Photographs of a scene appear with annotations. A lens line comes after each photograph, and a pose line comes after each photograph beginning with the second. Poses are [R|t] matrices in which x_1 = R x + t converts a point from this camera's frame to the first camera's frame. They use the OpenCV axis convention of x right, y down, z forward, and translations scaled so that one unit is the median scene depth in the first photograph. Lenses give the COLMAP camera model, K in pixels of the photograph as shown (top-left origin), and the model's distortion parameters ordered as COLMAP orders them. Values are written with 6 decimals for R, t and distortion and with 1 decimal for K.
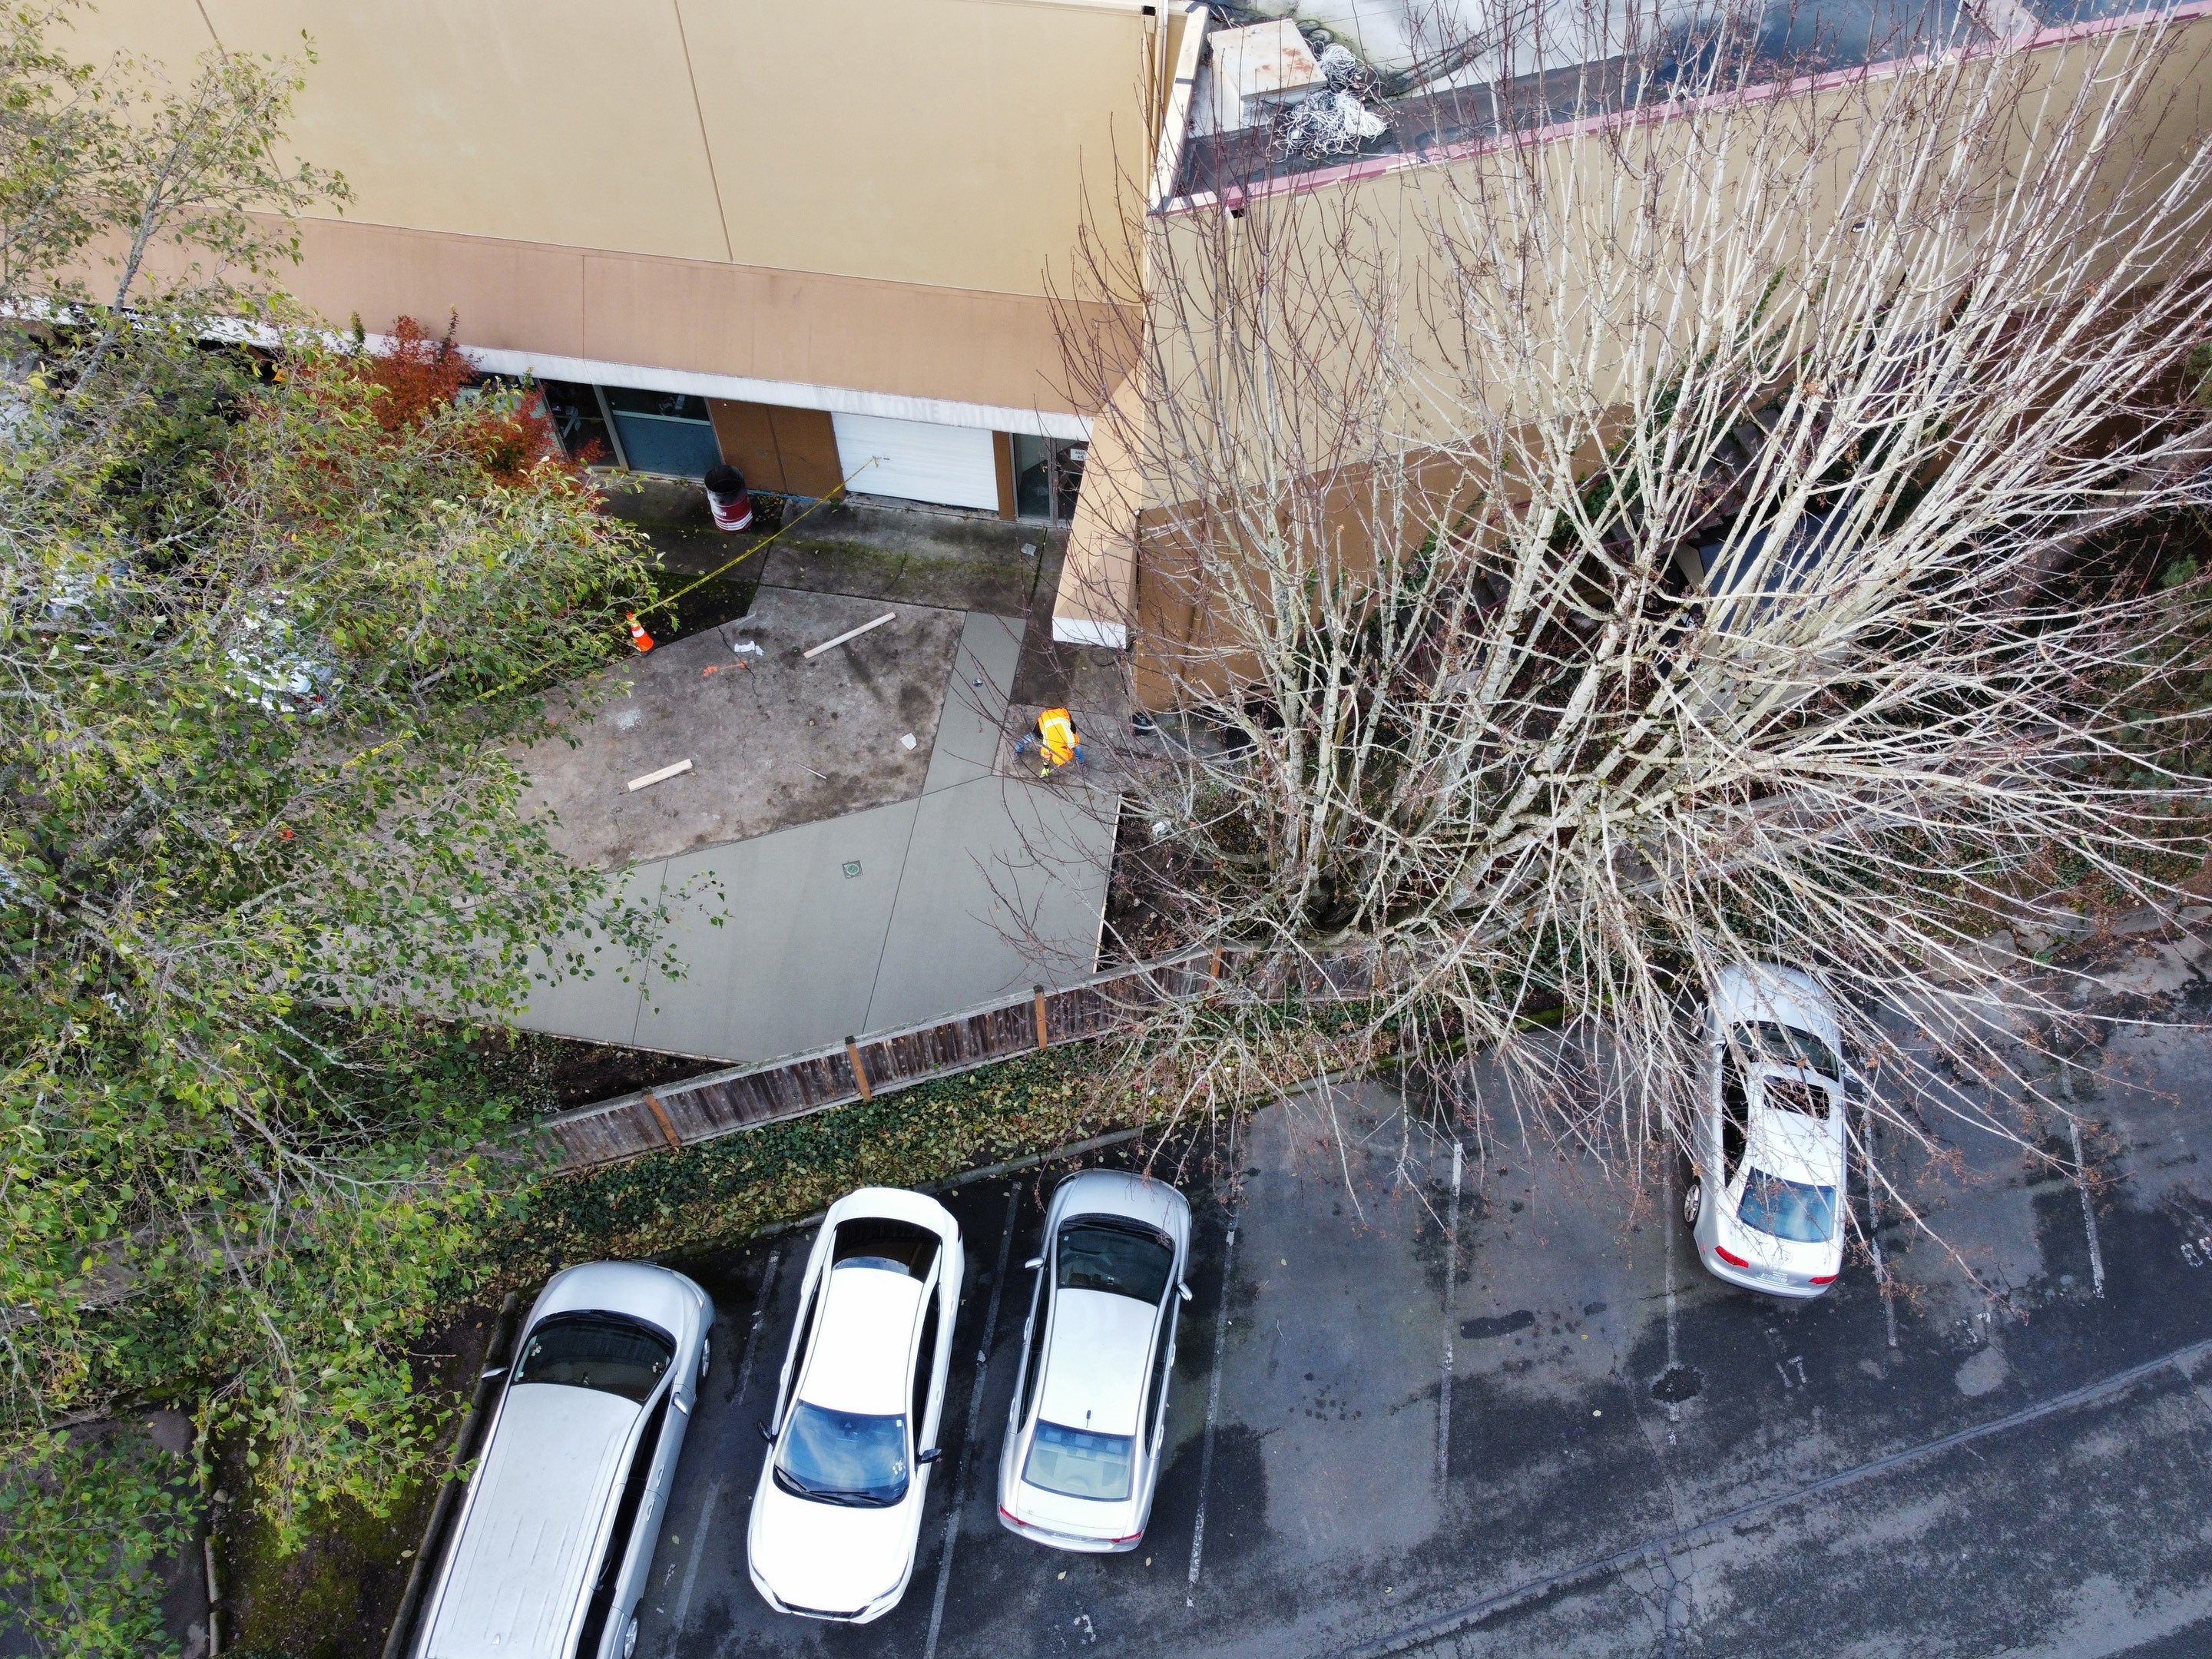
lens RADIAL K [[1598.8, 0, 1106.0], [0, 1598.8, 829.5], [0, 0, 1]] dist [0.063712, -0.076160]
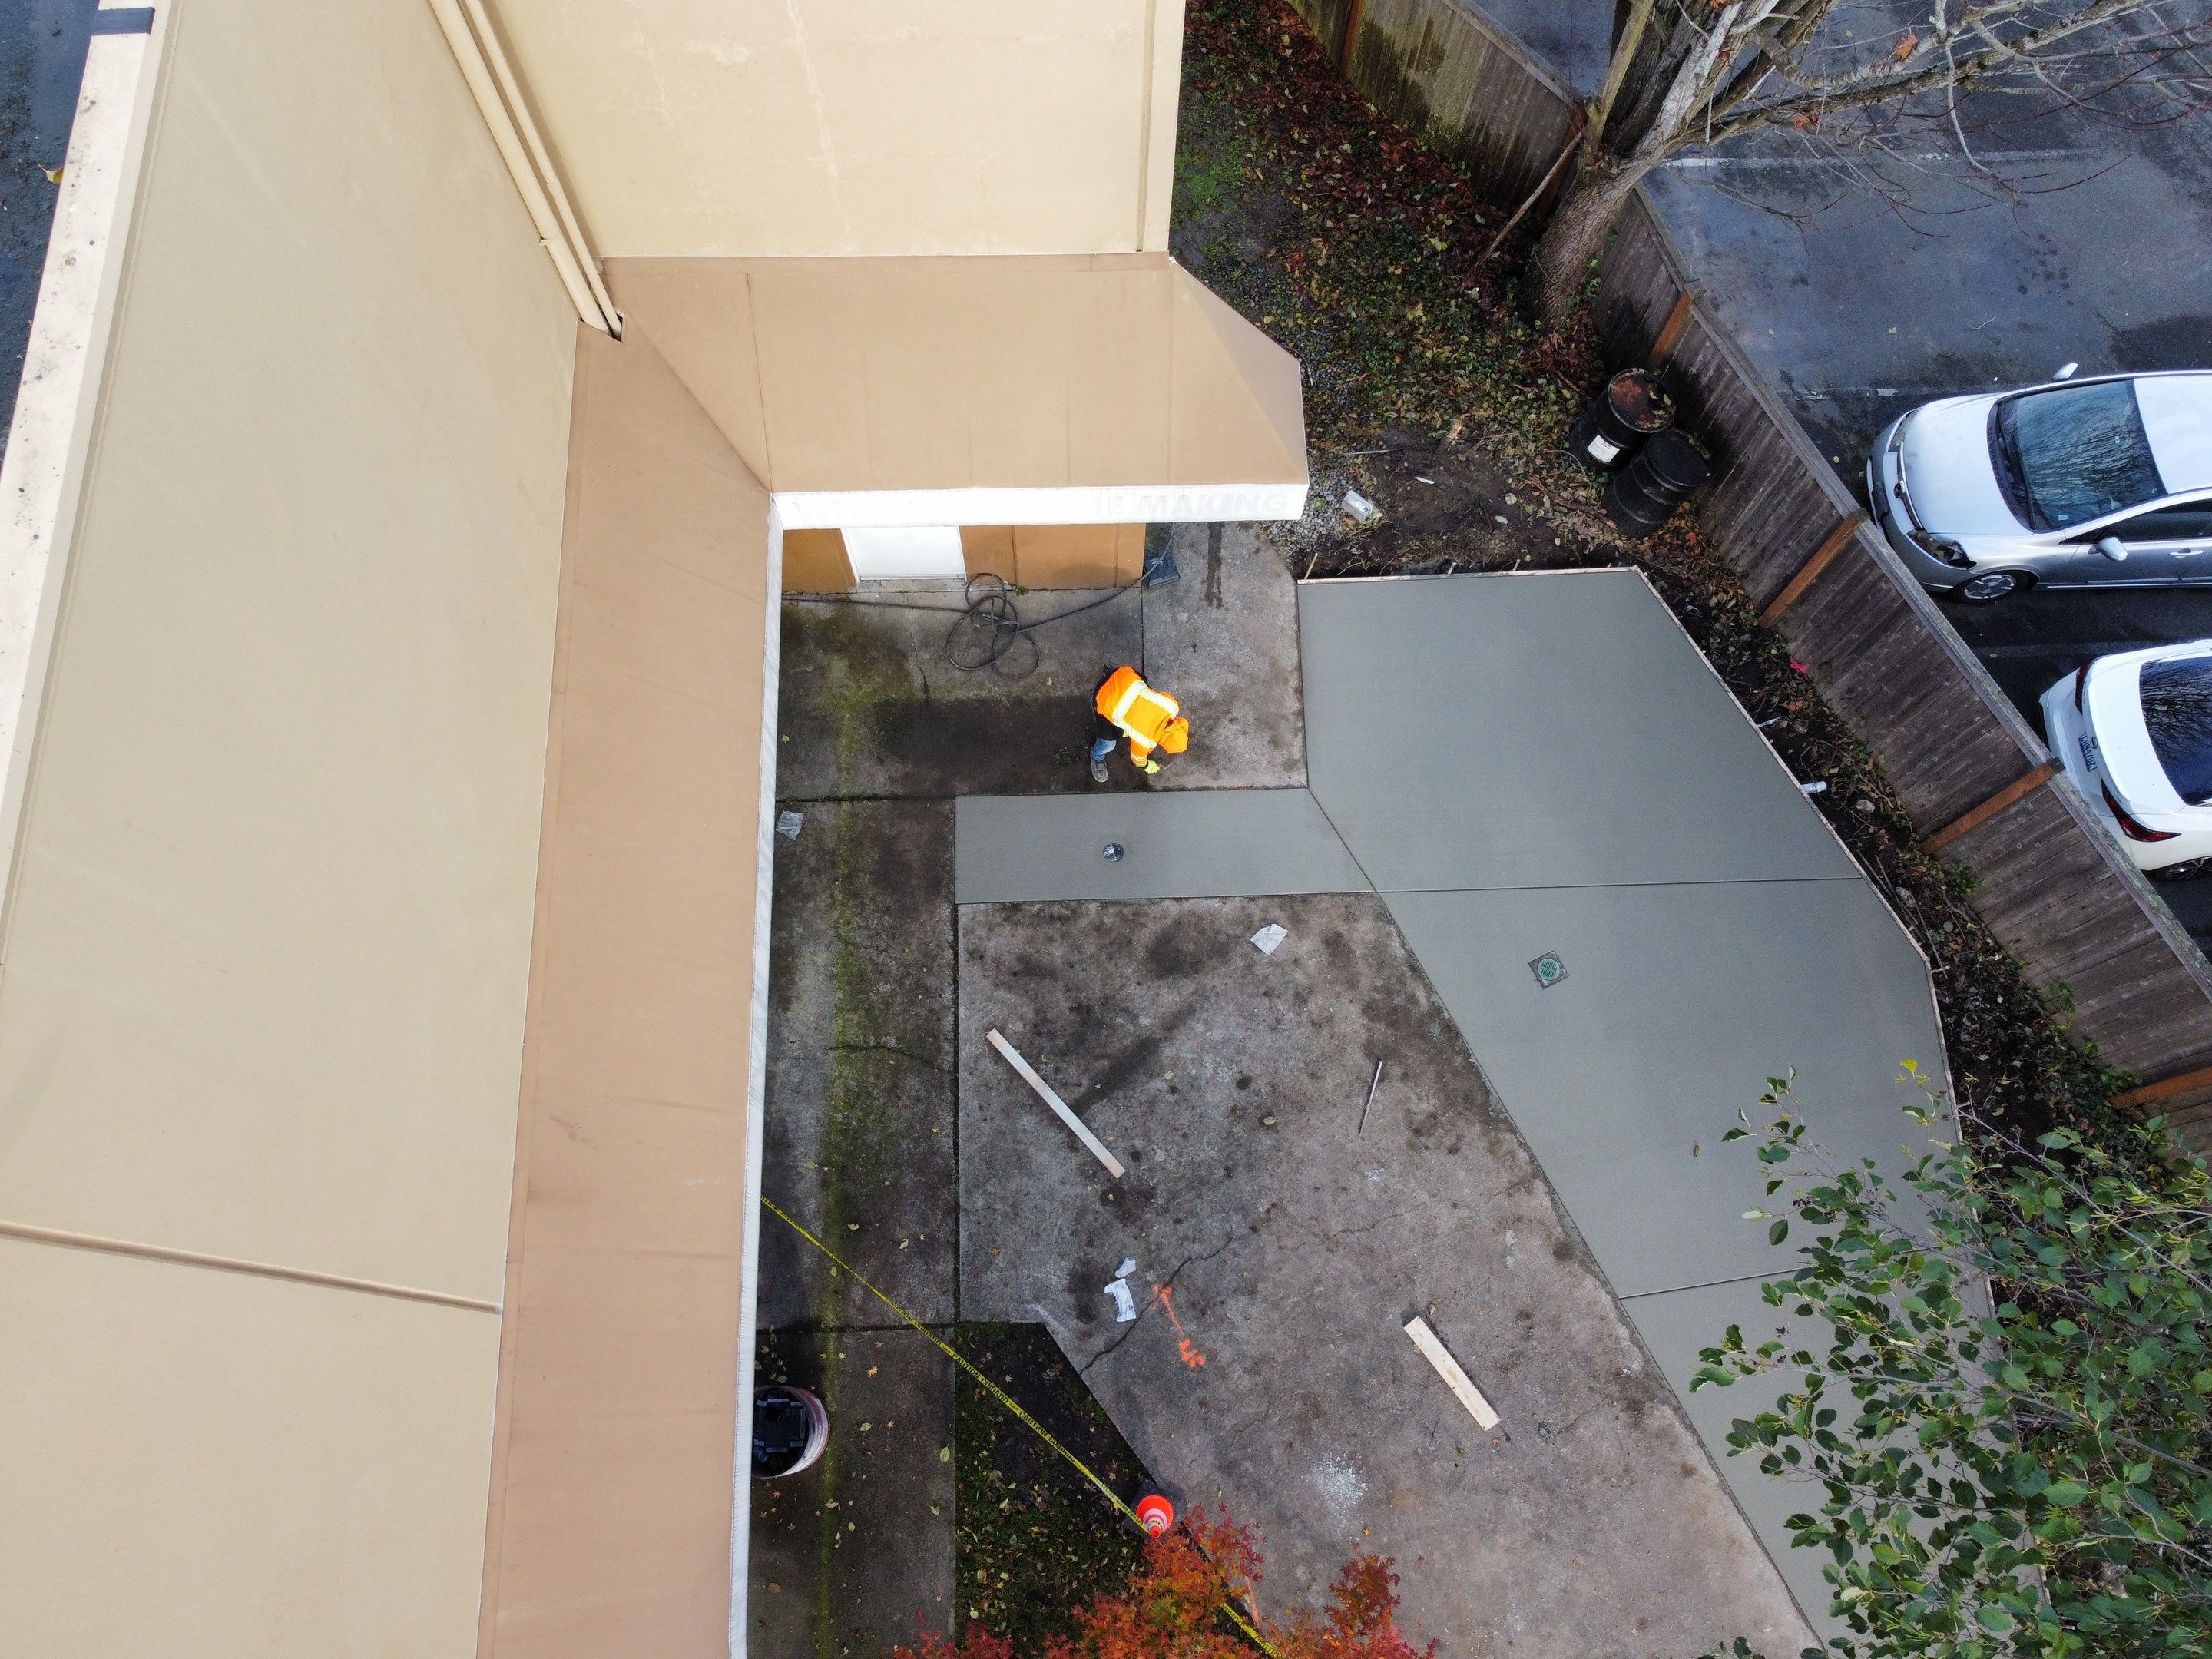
lens RADIAL K [[1598.8, 0, 1106.0], [0, 1598.8, 829.5], [0, 0, 1]] dist [0.063712, -0.076160]
pose [[-0.173305, -0.937935, 0.300405, -0.249093], [0.846935, 0.013746, 0.531519, -0.407423], [-0.502660, 0.346538, 0.791988, 0.580047]]
